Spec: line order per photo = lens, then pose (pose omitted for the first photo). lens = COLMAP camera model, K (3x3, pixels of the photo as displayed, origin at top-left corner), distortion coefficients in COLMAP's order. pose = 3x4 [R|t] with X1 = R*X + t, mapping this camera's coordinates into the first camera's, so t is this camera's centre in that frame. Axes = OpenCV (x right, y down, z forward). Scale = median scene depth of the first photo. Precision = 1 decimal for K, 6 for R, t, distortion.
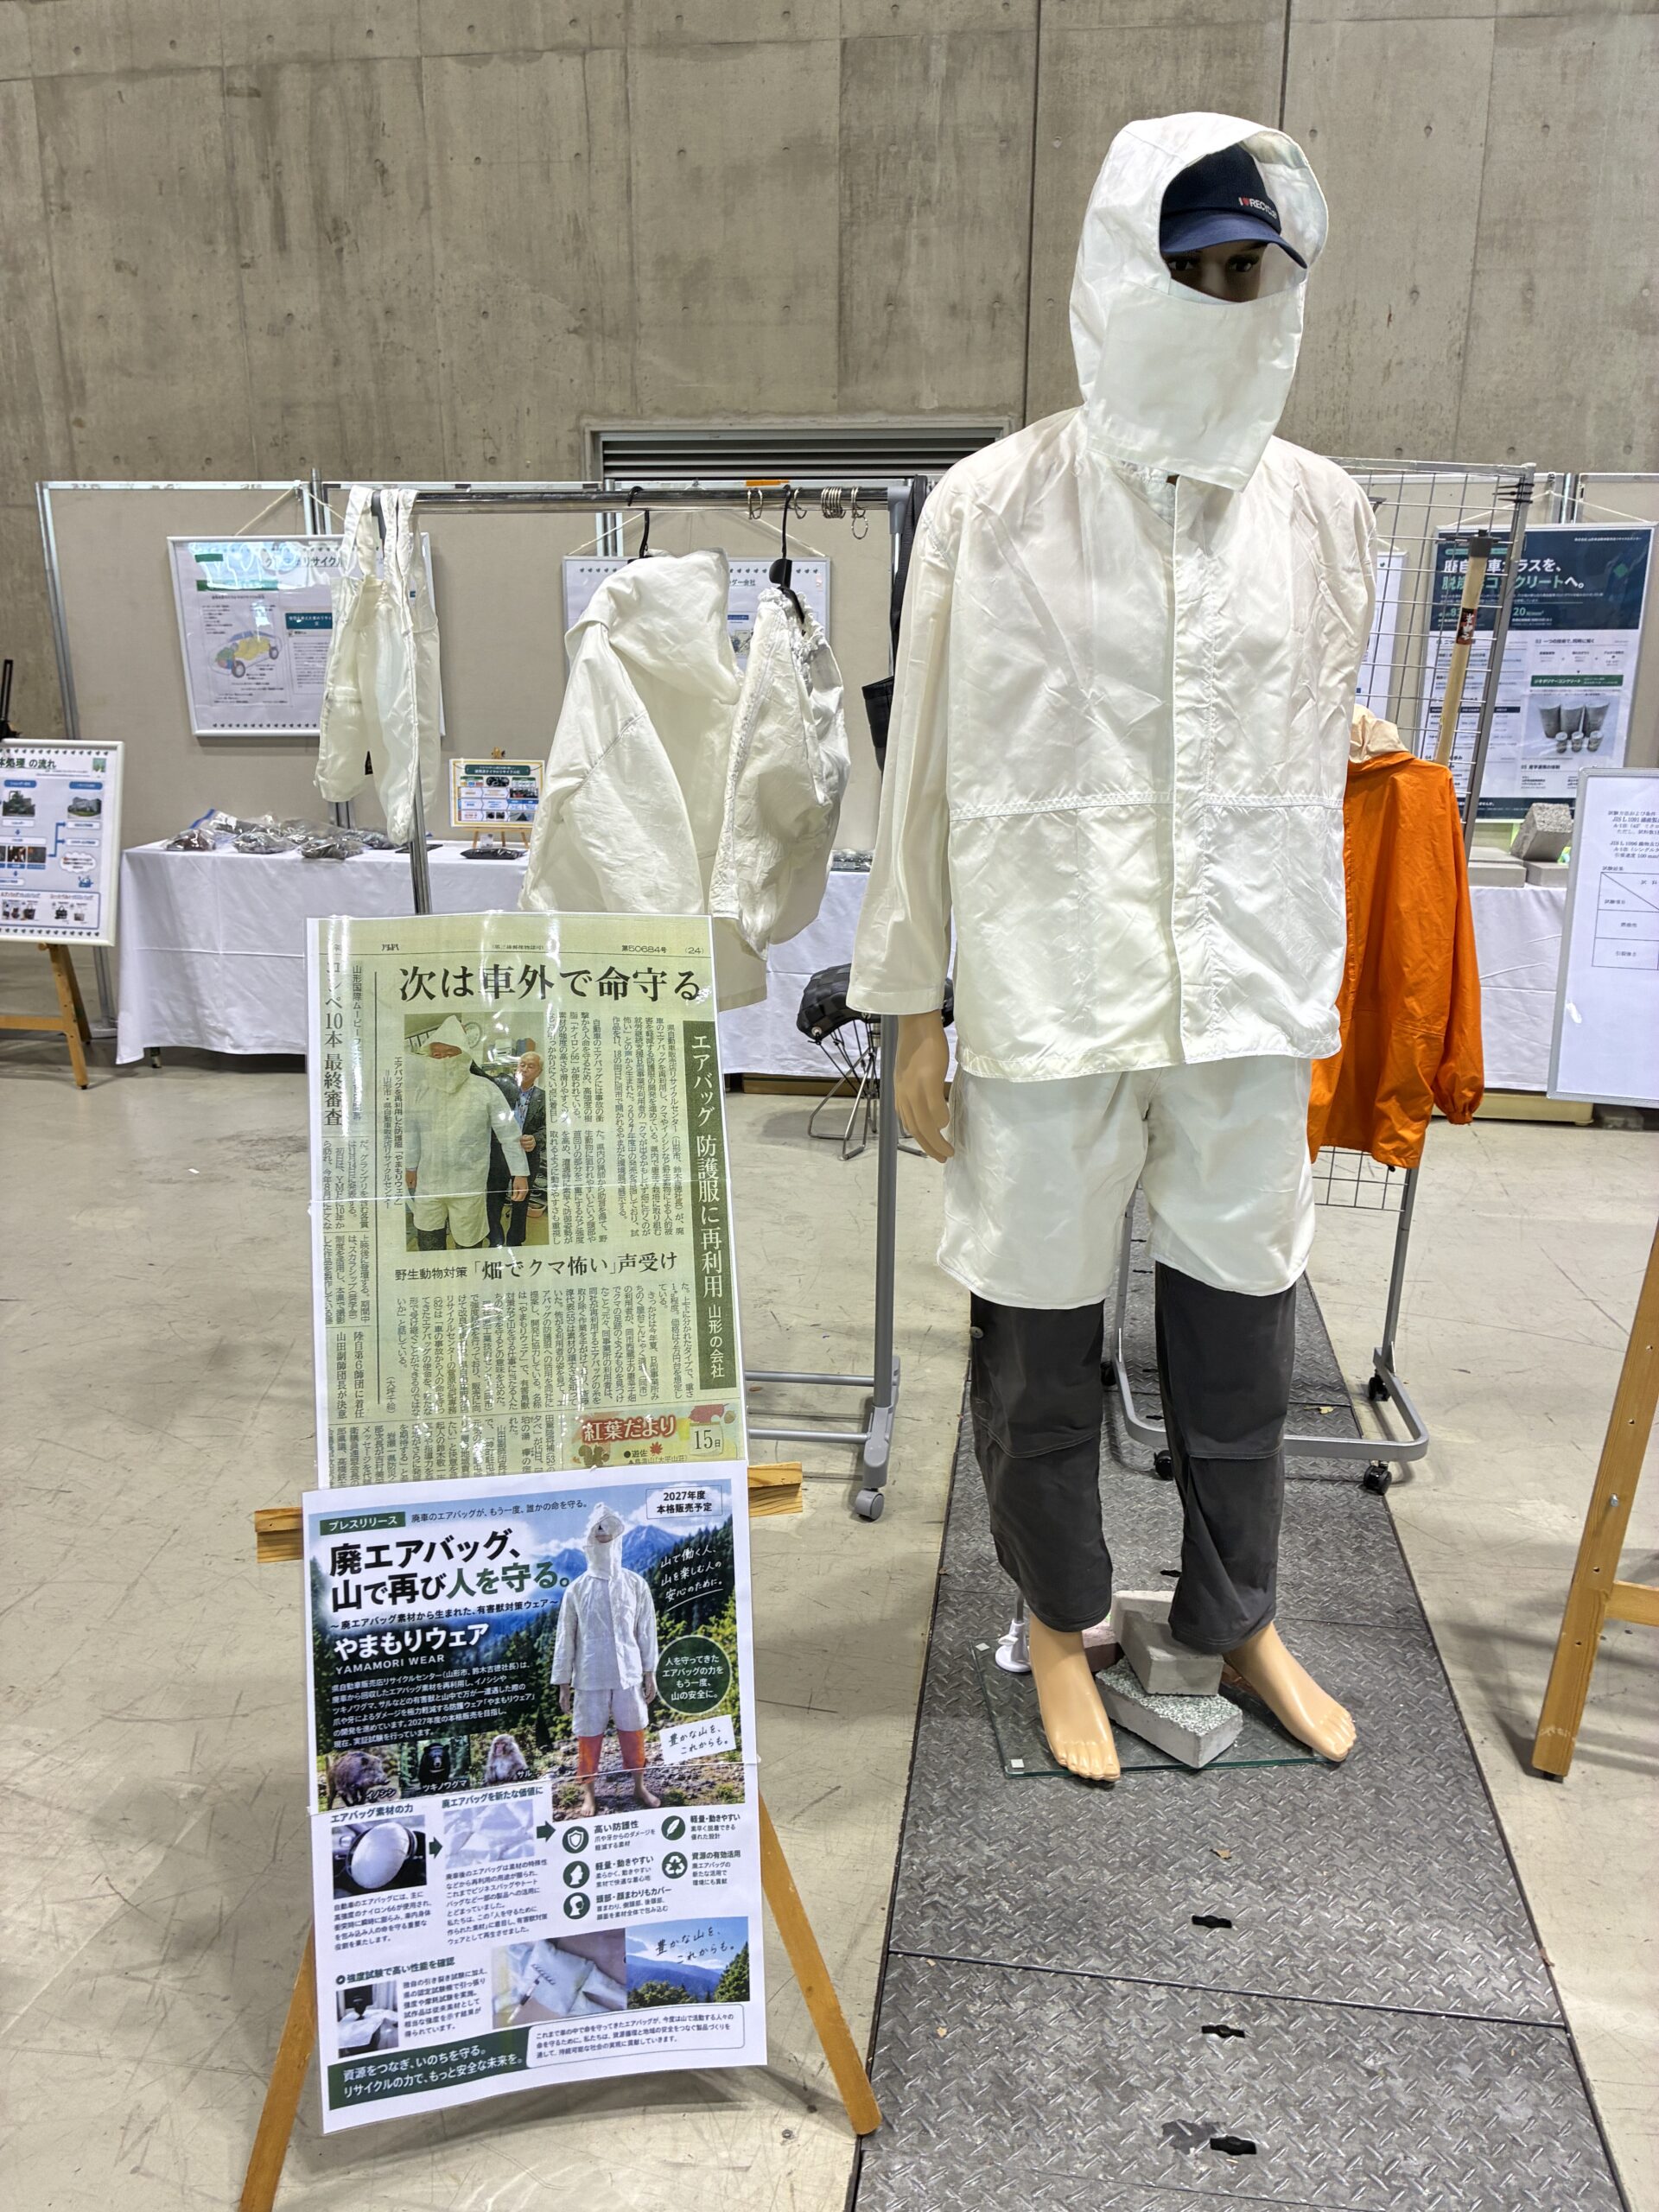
lens RADIAL K [[1661.4, 0, 818.1], [0, 1661.4, 1114.5], [0, 0, 1]] dist [0.062763, -0.087611]
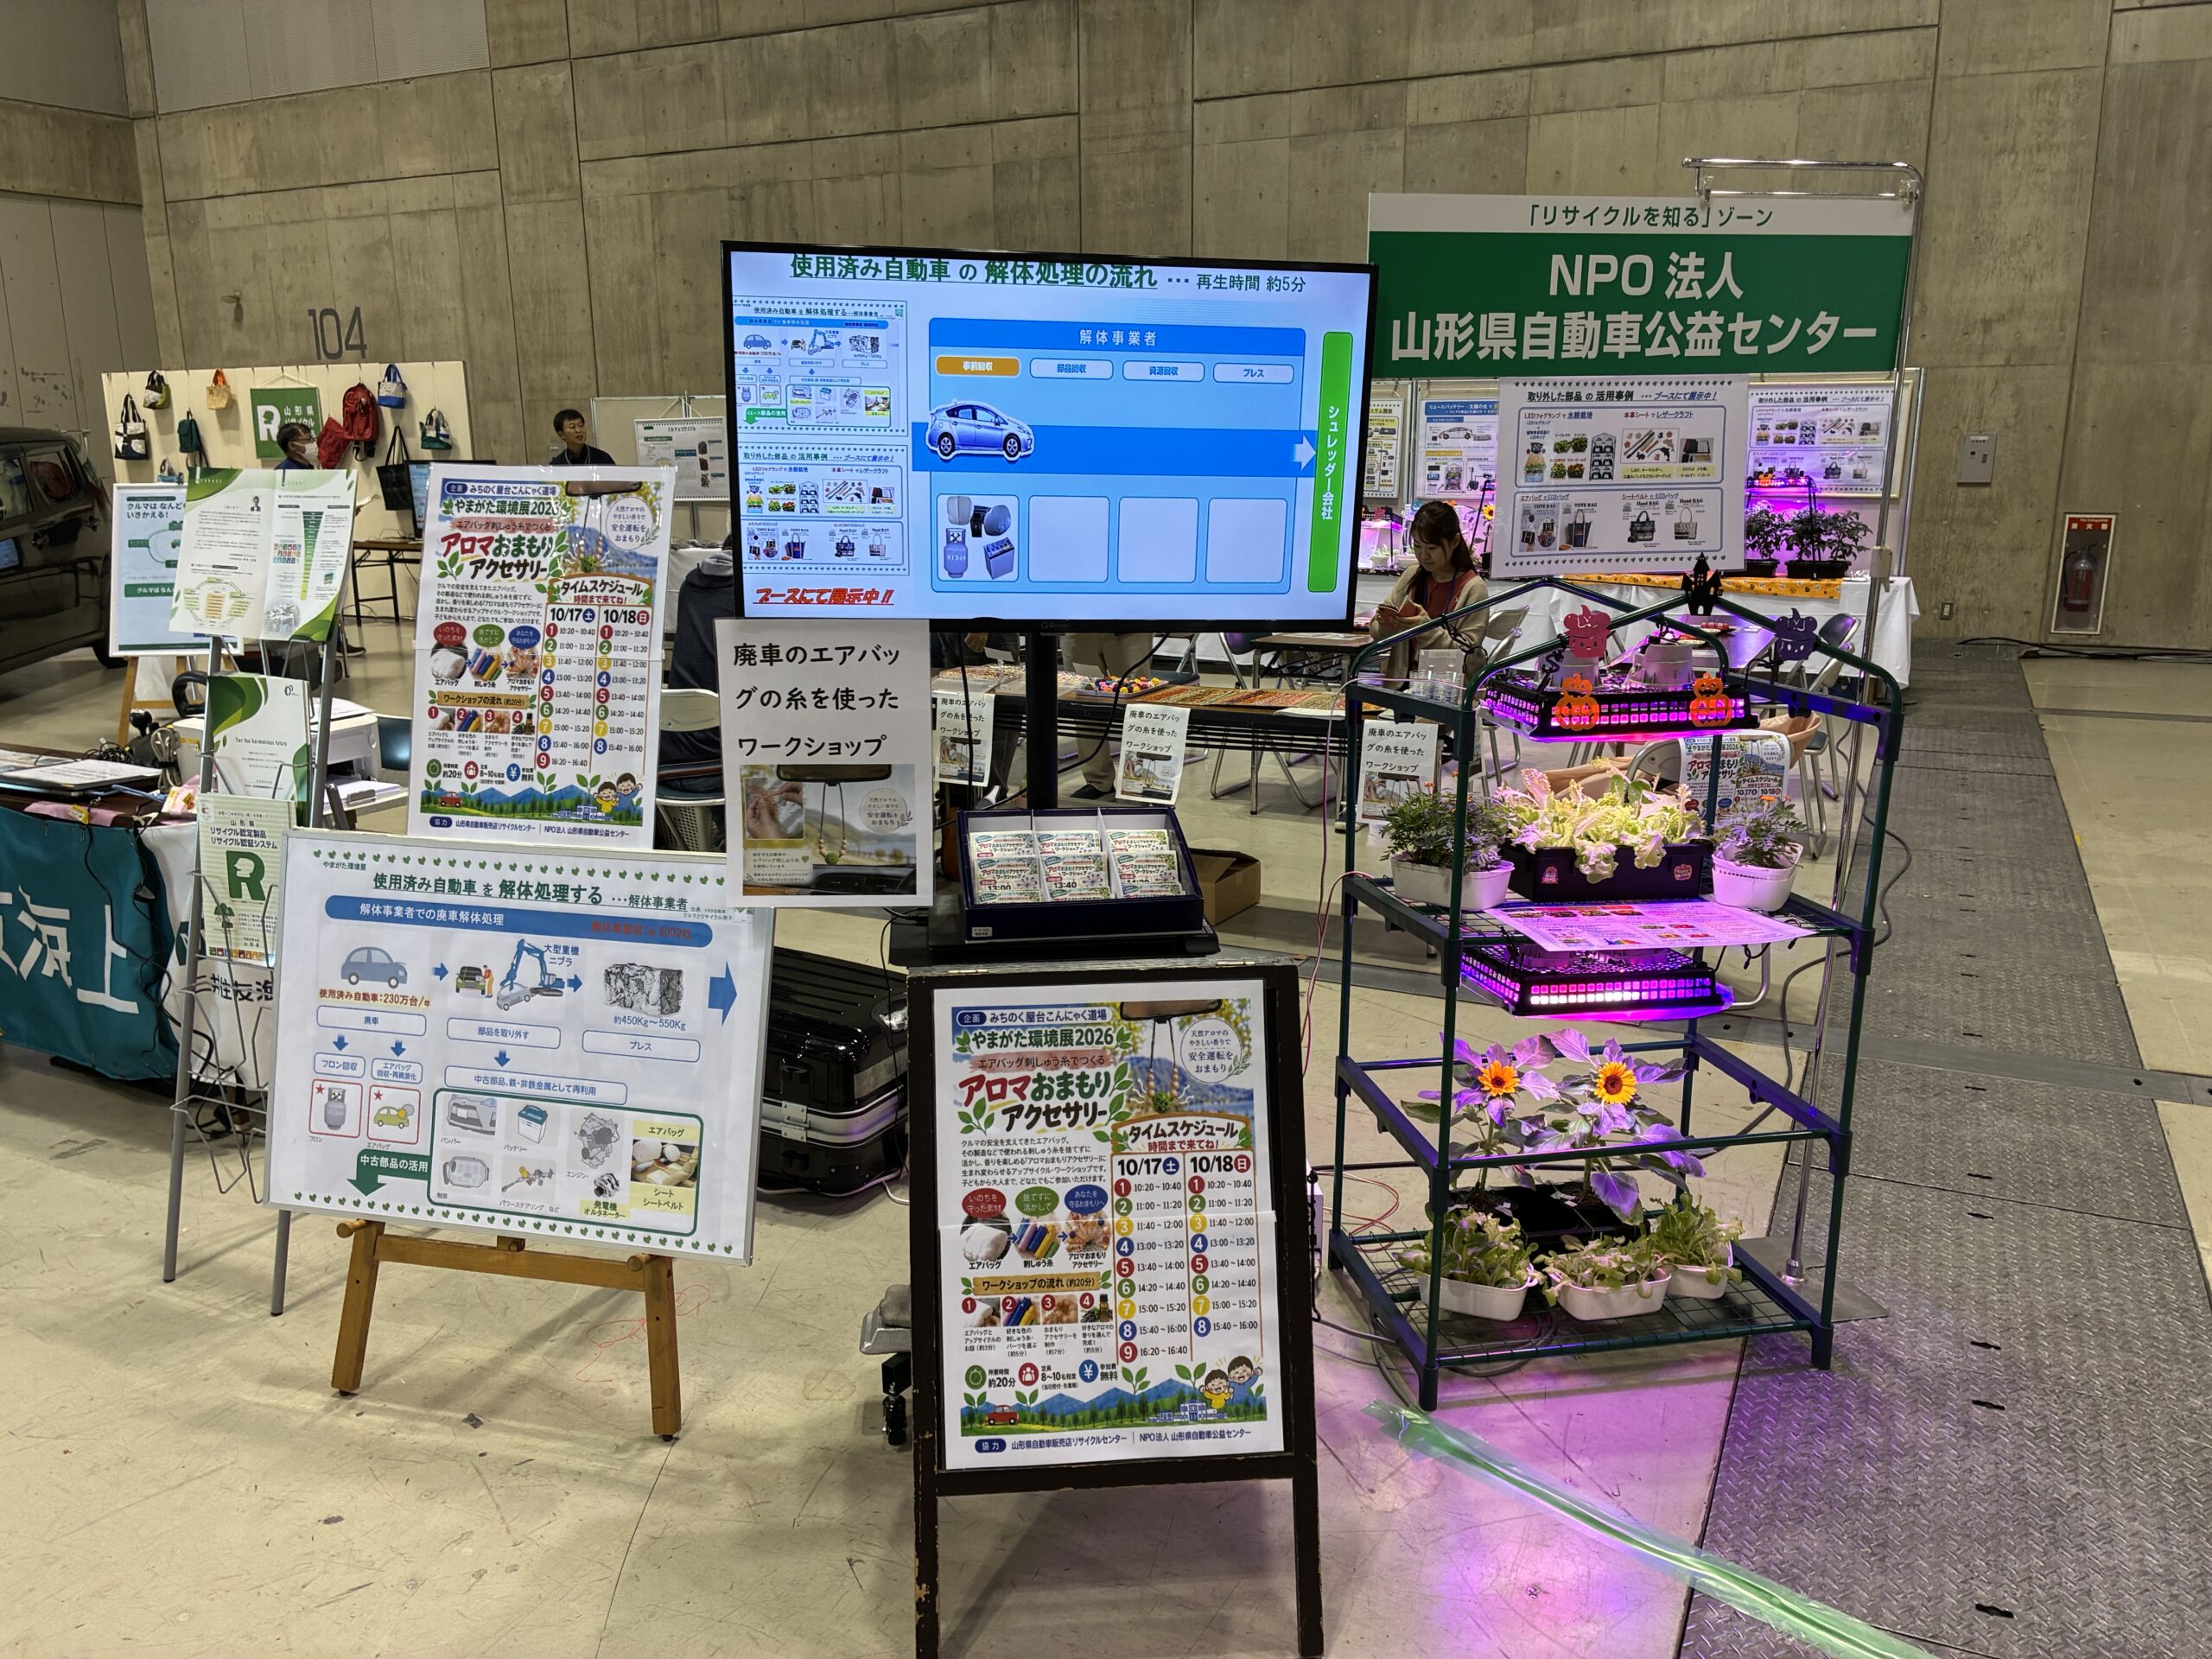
lens RADIAL K [[1661.4, 0, 1087.5], [0, 1661.4, 864.4], [0, 0, 1]] dist [0.062763, -0.087611]
pose [[0.951233, 0.064553, -0.301644, 0.761118], [-0.077084, 0.996579, -0.029813, 0.241329], [0.298687, 0.051611, 0.952954, -0.815040]]
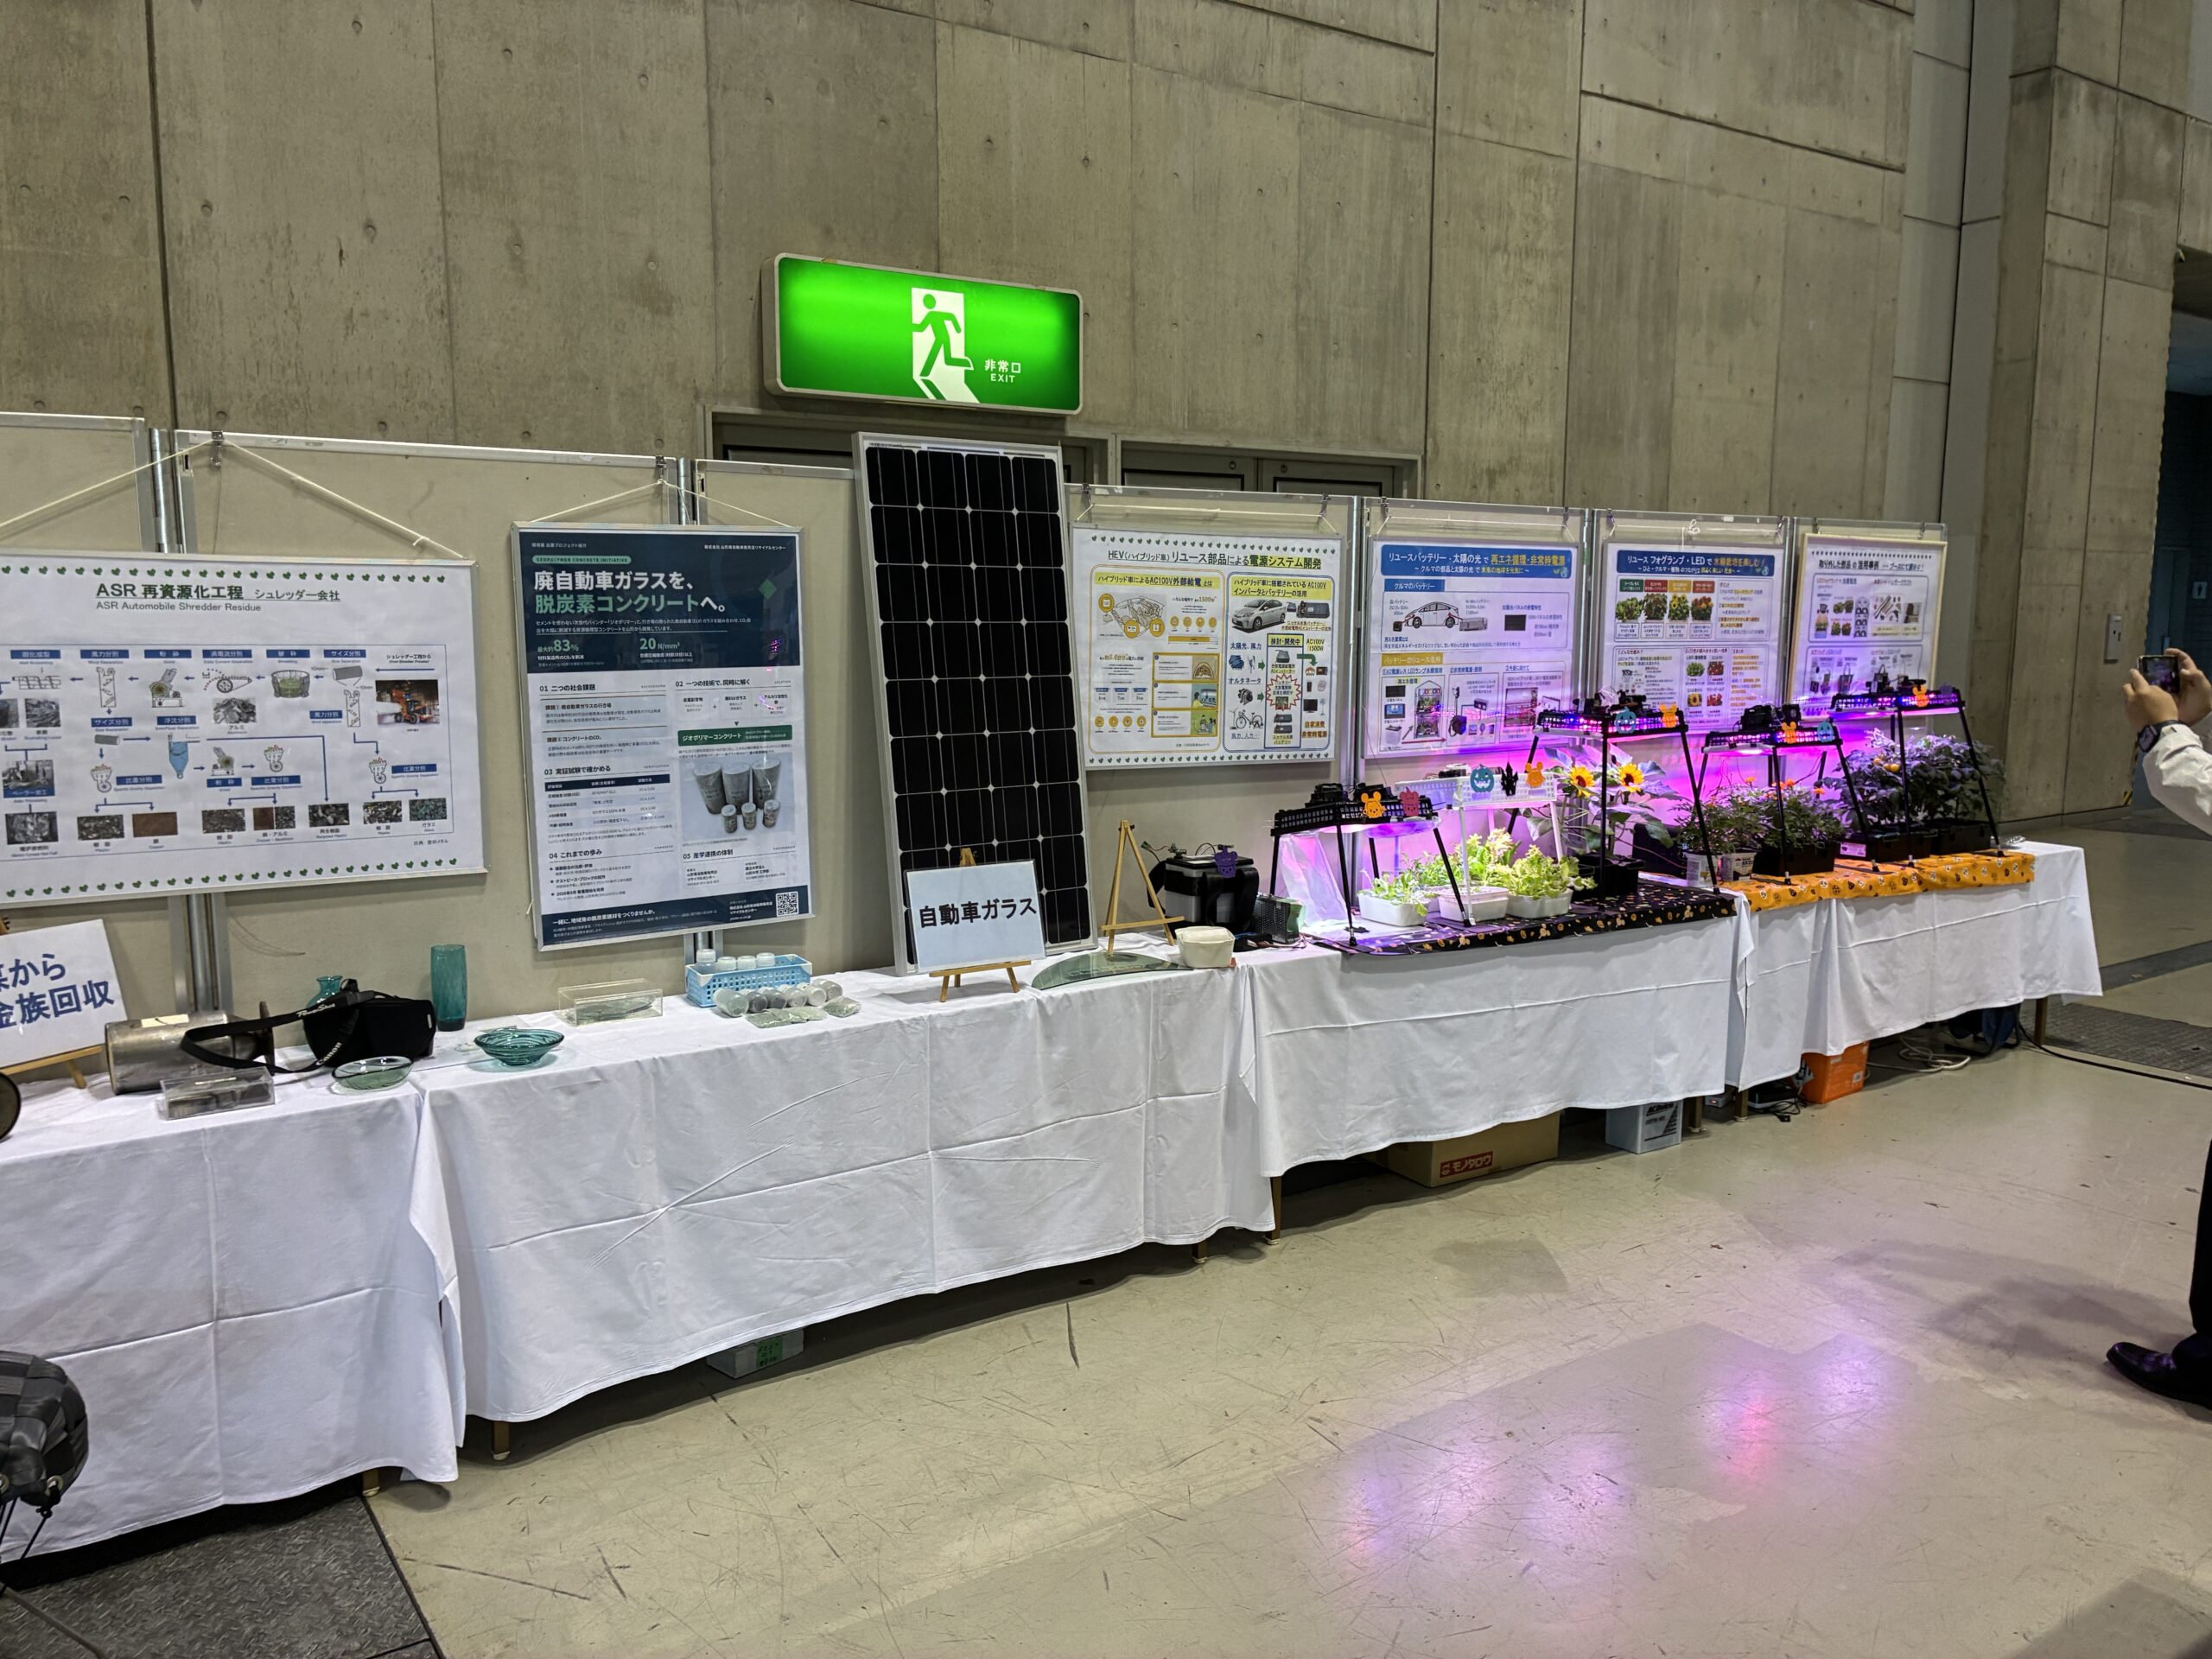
lens RADIAL K [[1661.4, 0, 1094.0], [0, 1661.4, 839.0], [0, 0, 1]] dist [0.062763, -0.087611]
pose [[0.736011, -0.096712, 0.670026, 0.055760], [0.197131, 0.977469, -0.075456, -0.090781], [-0.647632, 0.187620, 0.738493, 0.264245]]
